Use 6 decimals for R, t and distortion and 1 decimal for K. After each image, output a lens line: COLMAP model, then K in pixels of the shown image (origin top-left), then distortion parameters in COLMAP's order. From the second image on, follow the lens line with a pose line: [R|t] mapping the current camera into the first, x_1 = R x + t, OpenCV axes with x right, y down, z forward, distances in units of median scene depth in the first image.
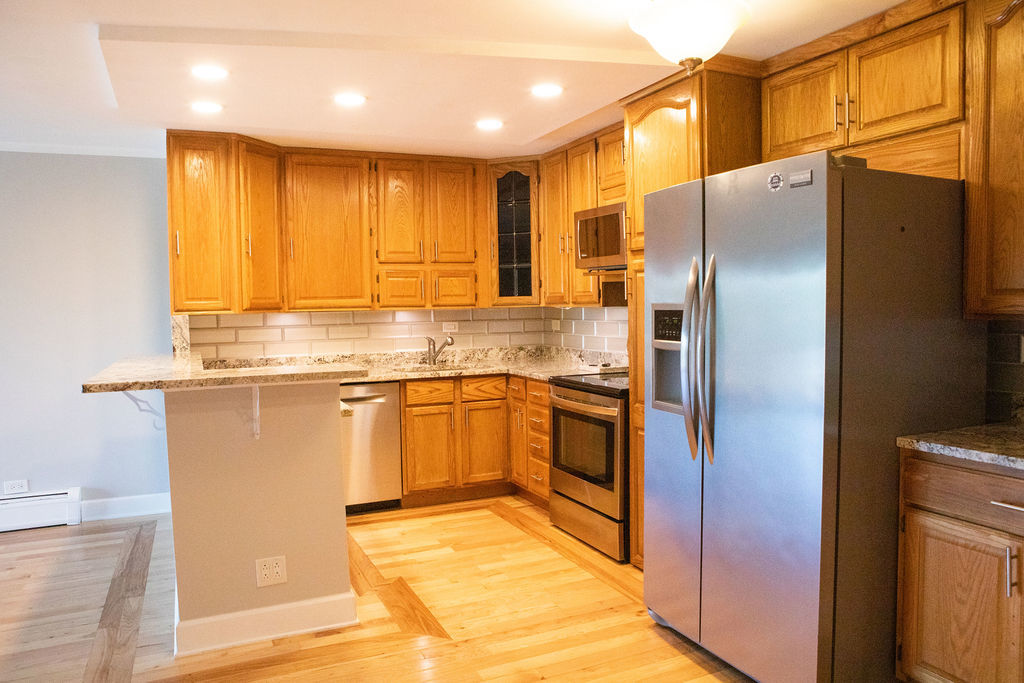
lens RADIAL K [[721.2, 0, 512.0], [0, 721.2, 341.5], [0, 0, 1]] dist [-0.112047, 0.081579]
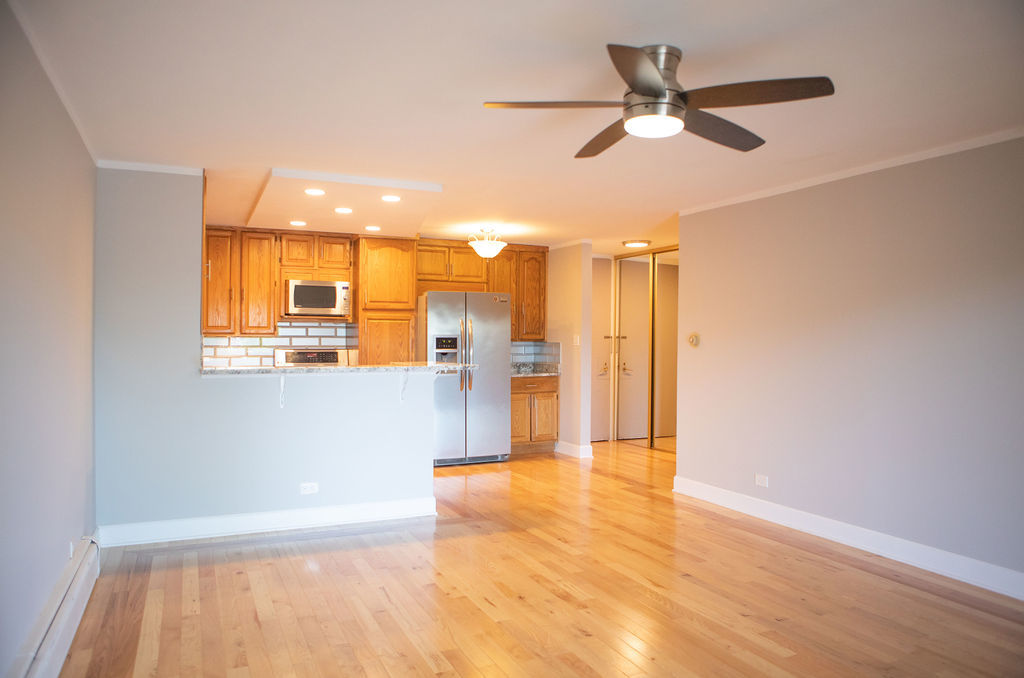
lens RADIAL K [[707.1, 0, 512.0], [0, 707.1, 339.0], [0, 0, 1]] dist [-0.092949, 0.064614]
pose [[-0.012354, 0.018321, 0.999756, -1.586186], [0.051656, 0.998509, -0.017660, 0.014312], [-0.998589, 0.051425, -0.013282, 0.524823]]
